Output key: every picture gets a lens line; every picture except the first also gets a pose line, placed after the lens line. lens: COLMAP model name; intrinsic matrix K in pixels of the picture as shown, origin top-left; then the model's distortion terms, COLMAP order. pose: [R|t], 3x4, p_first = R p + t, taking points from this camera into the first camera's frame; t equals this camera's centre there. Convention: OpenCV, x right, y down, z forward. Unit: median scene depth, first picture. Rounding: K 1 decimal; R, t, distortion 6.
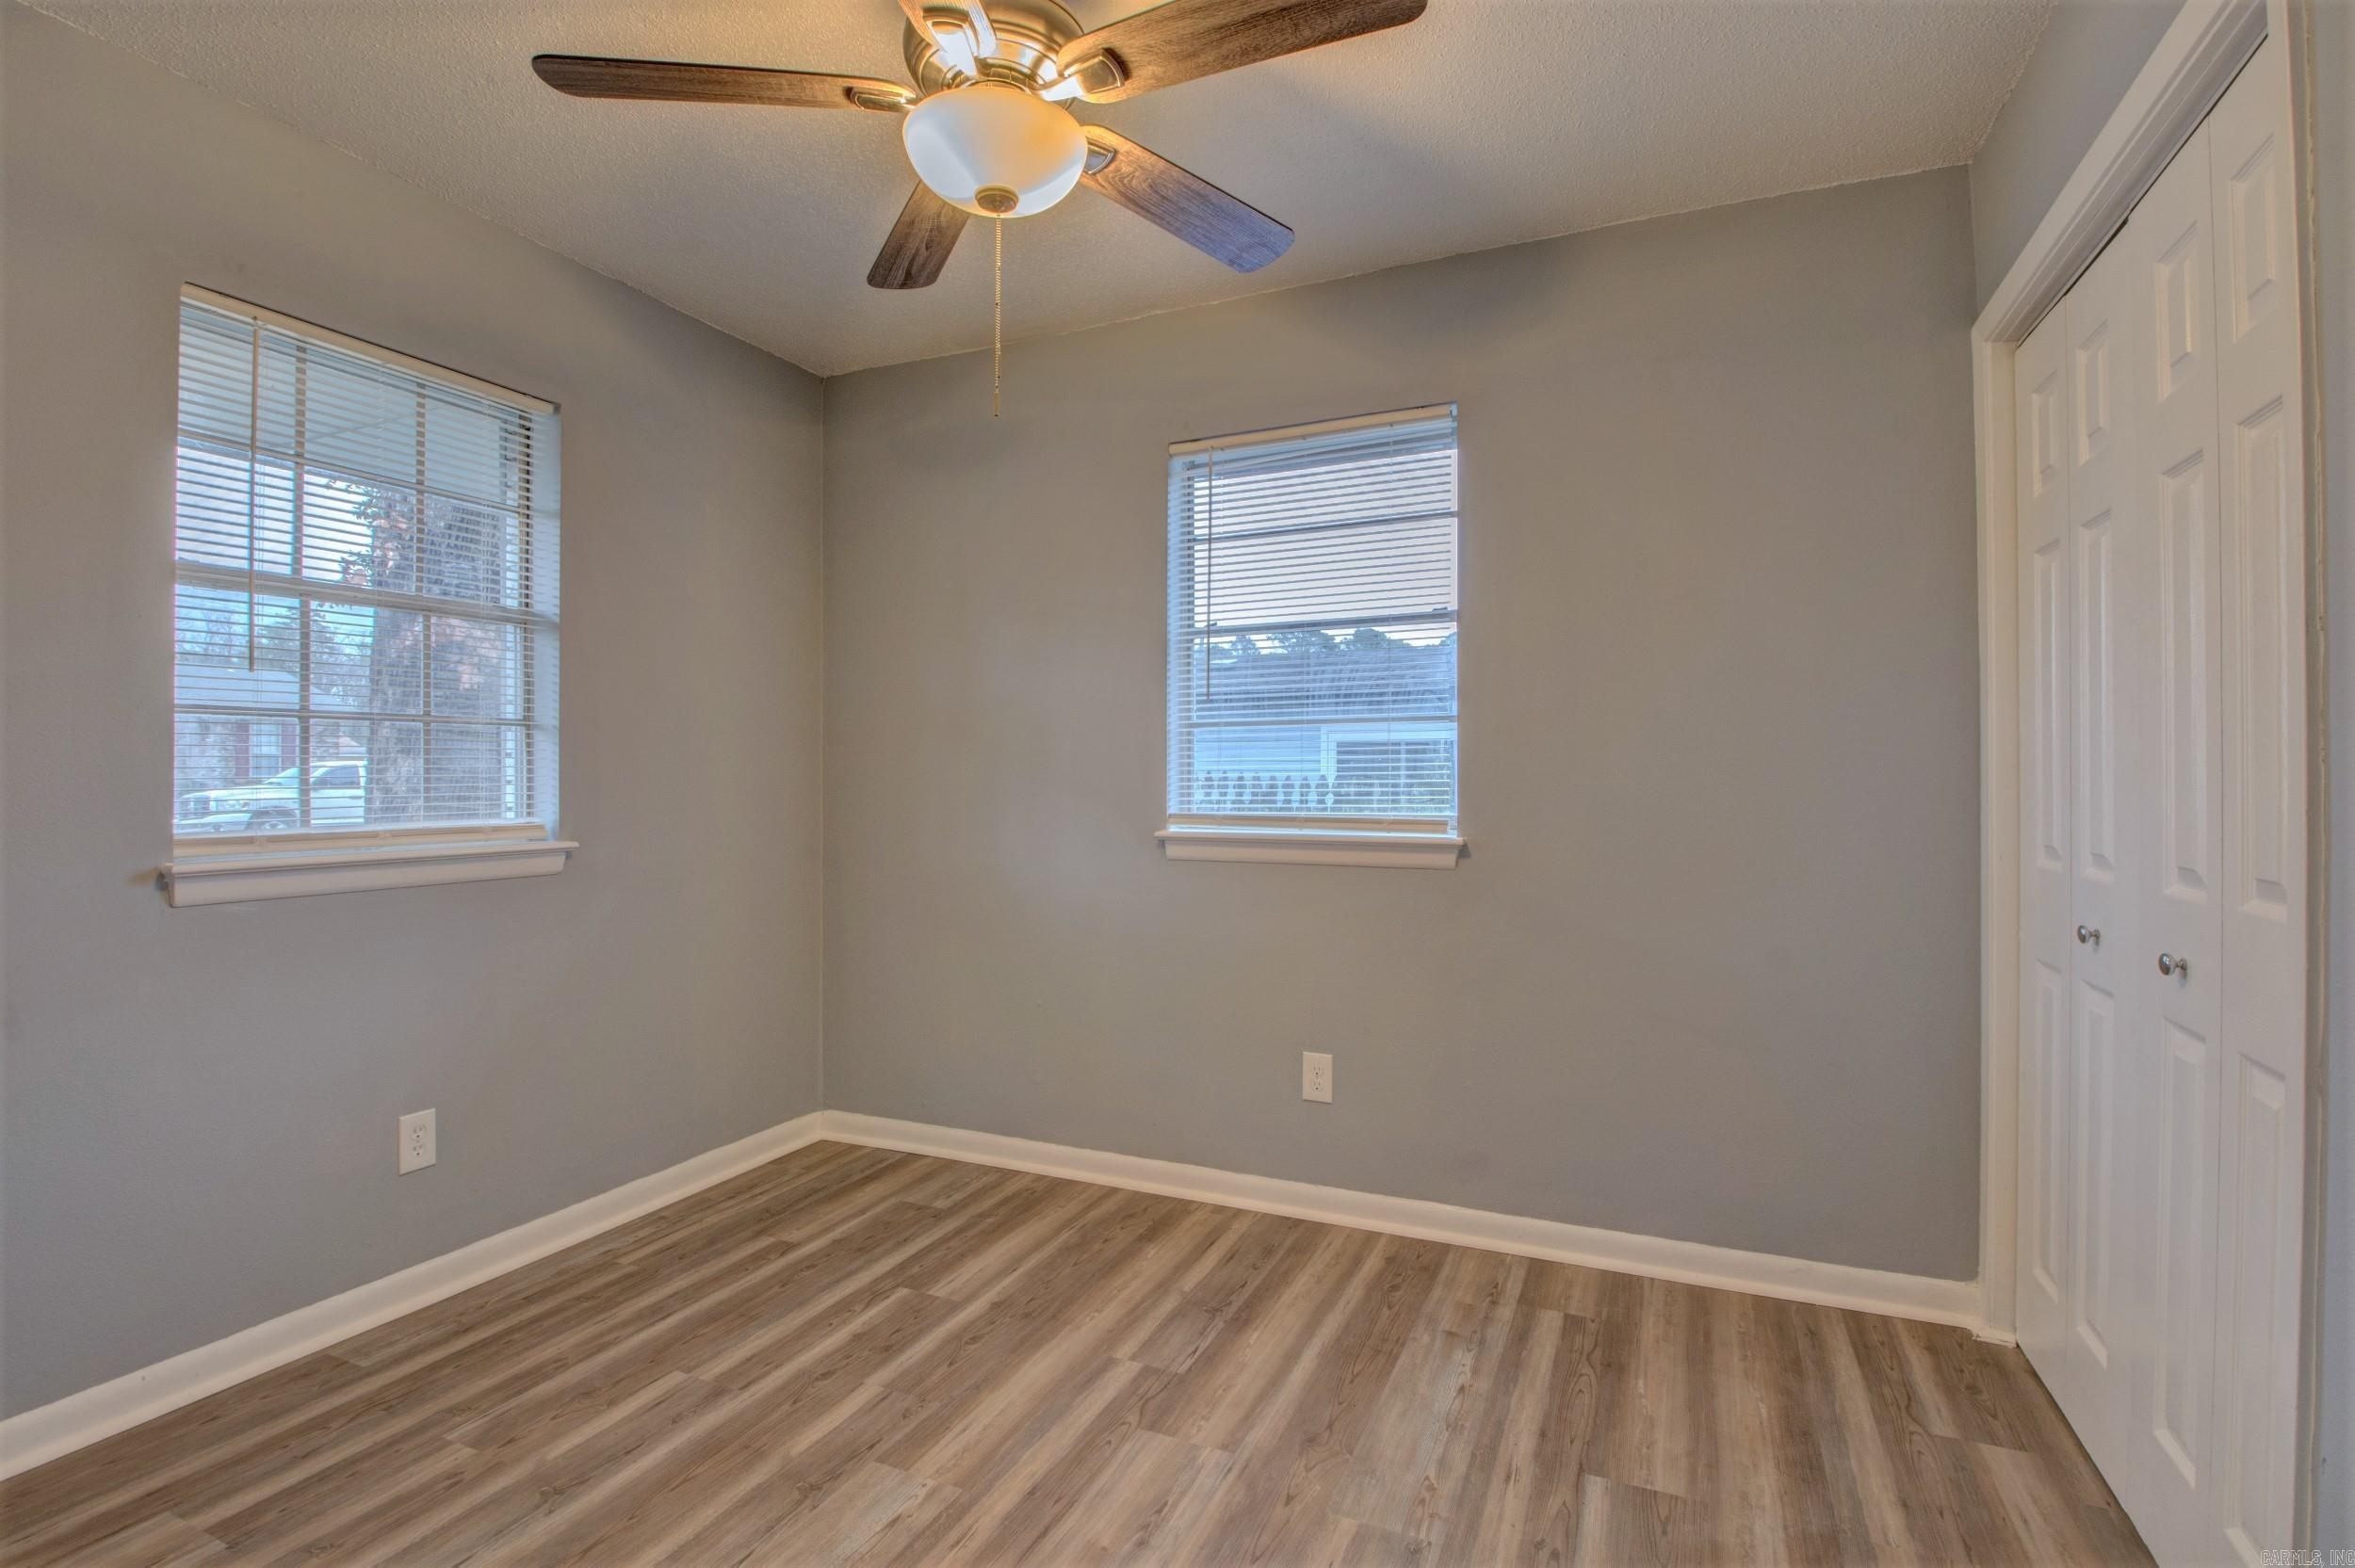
lens RADIAL K [[1101.2, 0, 1176.4], [0, 1101.2, 769.8], [0, 0, 1]] dist [-0.012225, -0.010311]
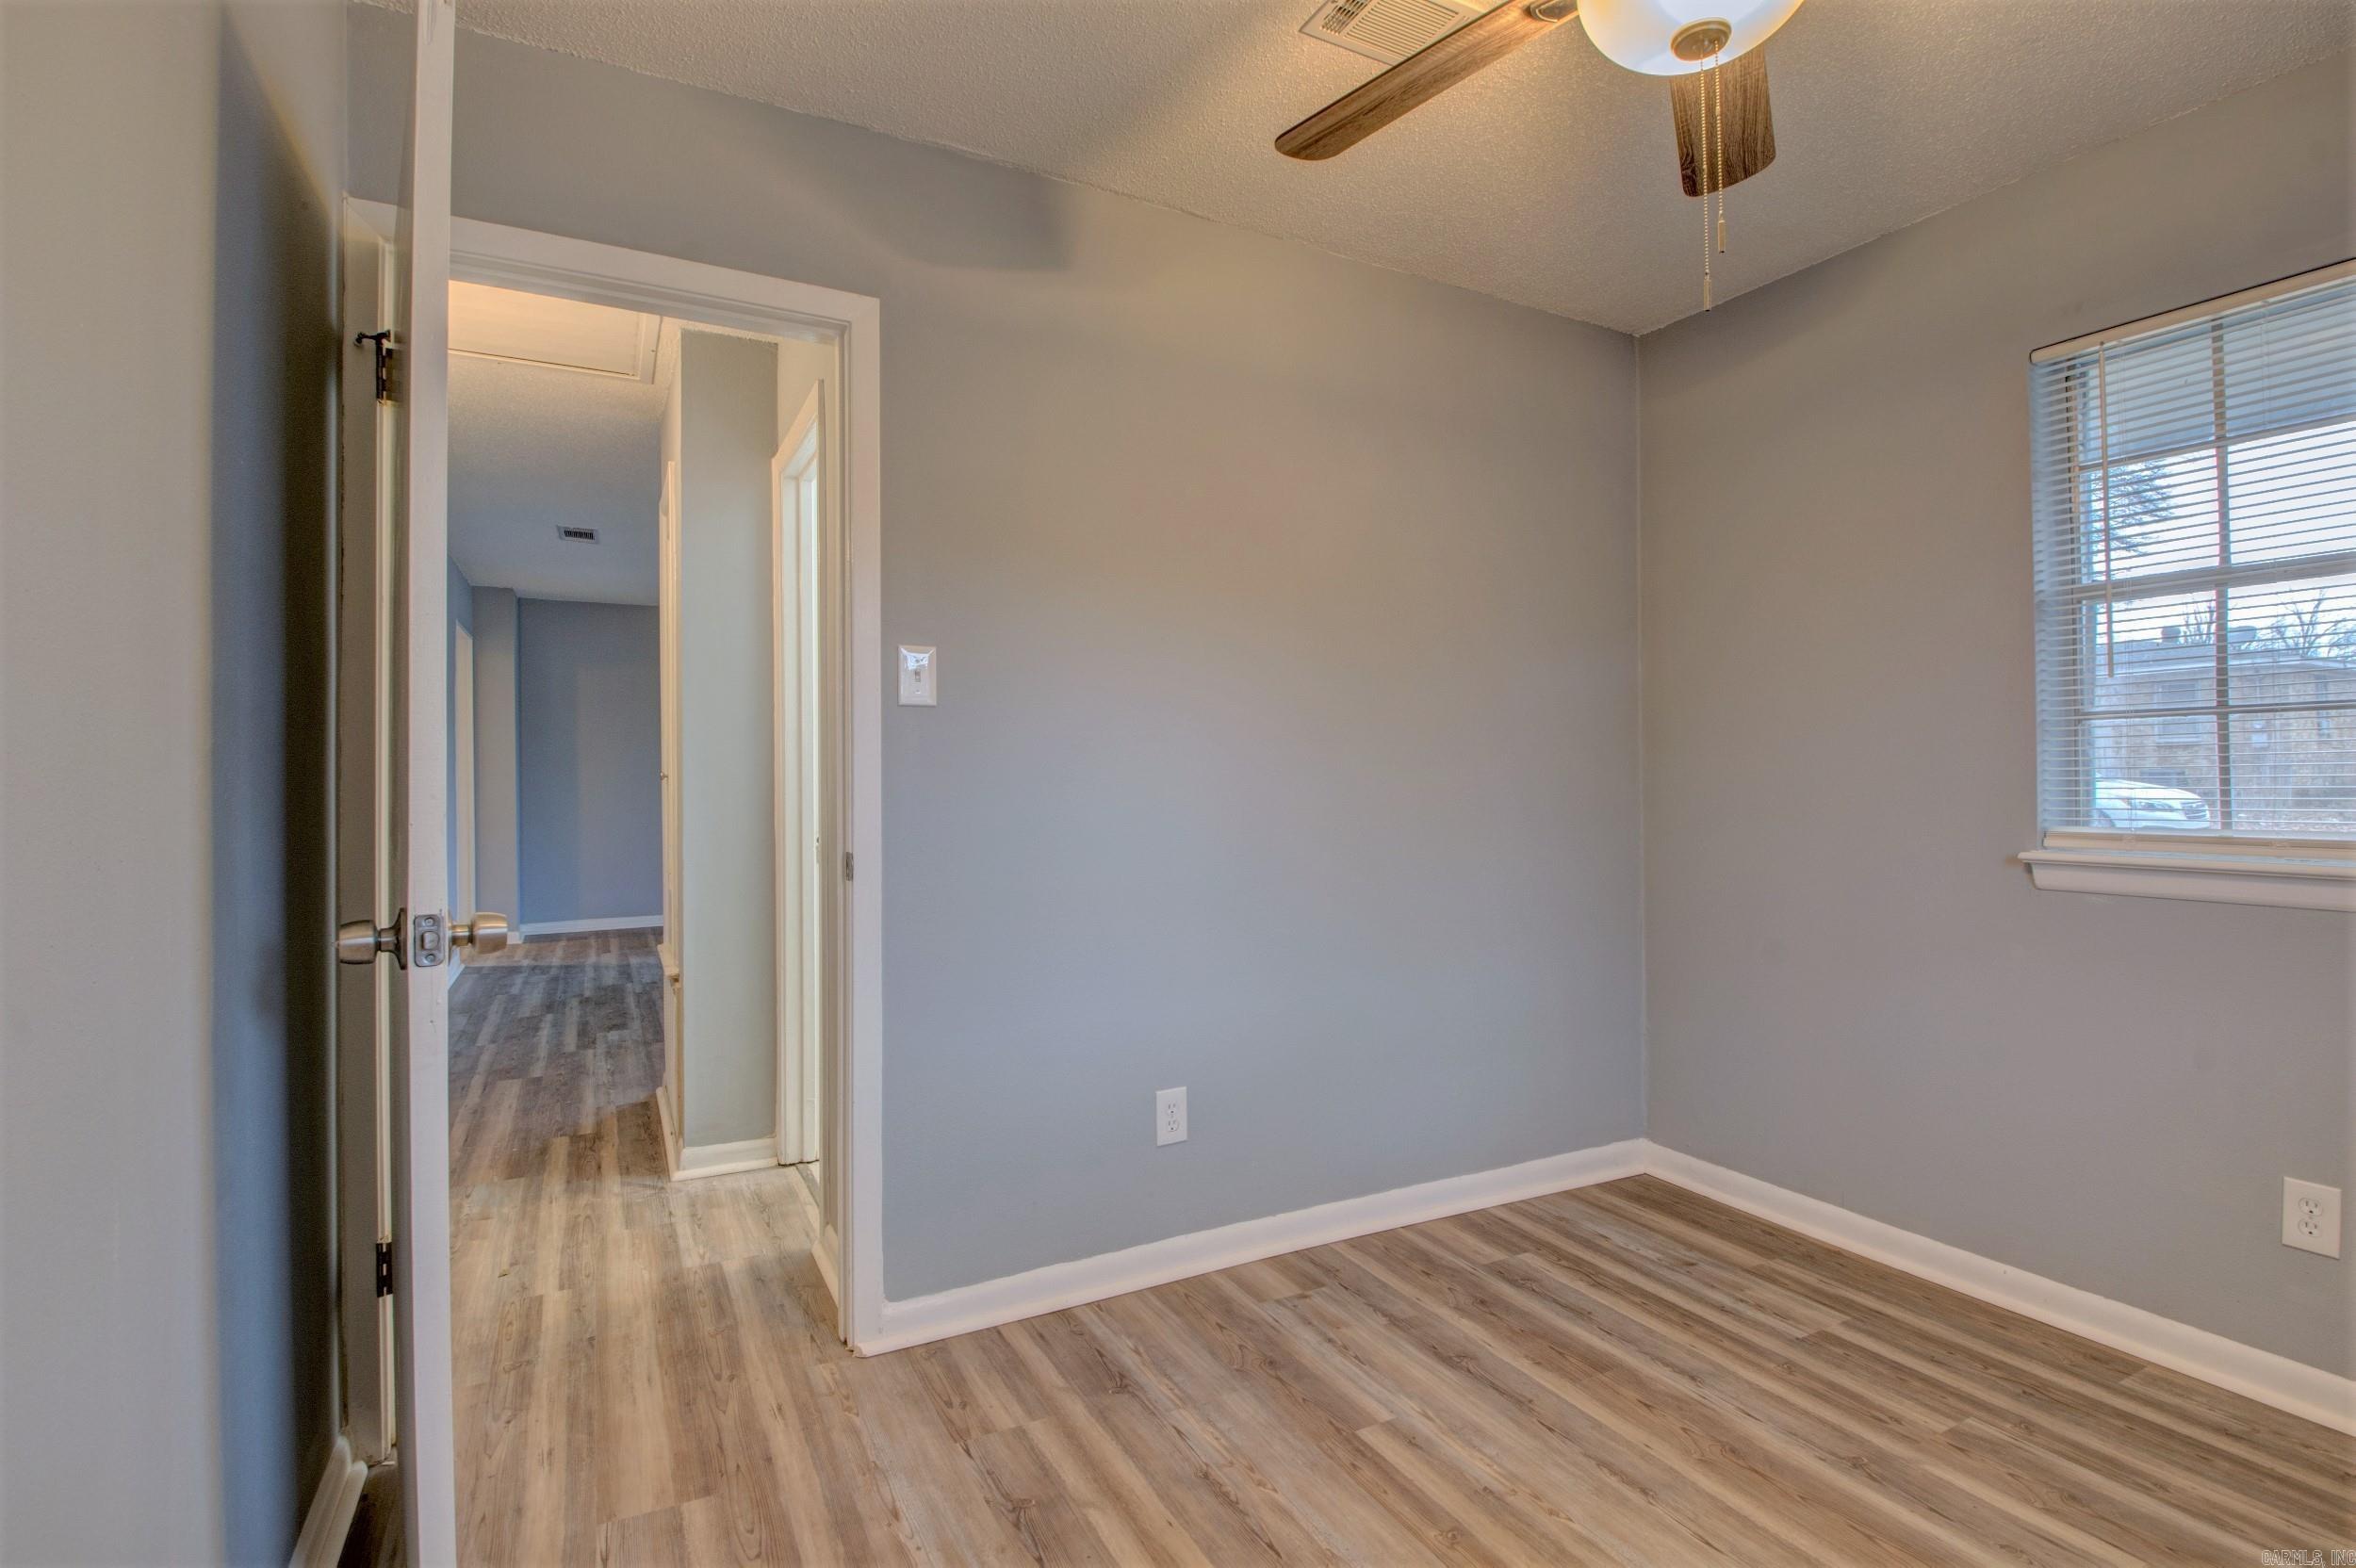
lens RADIAL K [[1101.8, 0, 1176.9], [0, 1101.8, 769.8], [0, 0, 1]] dist [-0.012225, -0.010311]
pose [[-0.612997, -0.006374, -0.790060, 0.553501], [0.002365, 0.999948, -0.009902, 0.008324], [0.790082, -0.007938, -0.612950, 0.957869]]
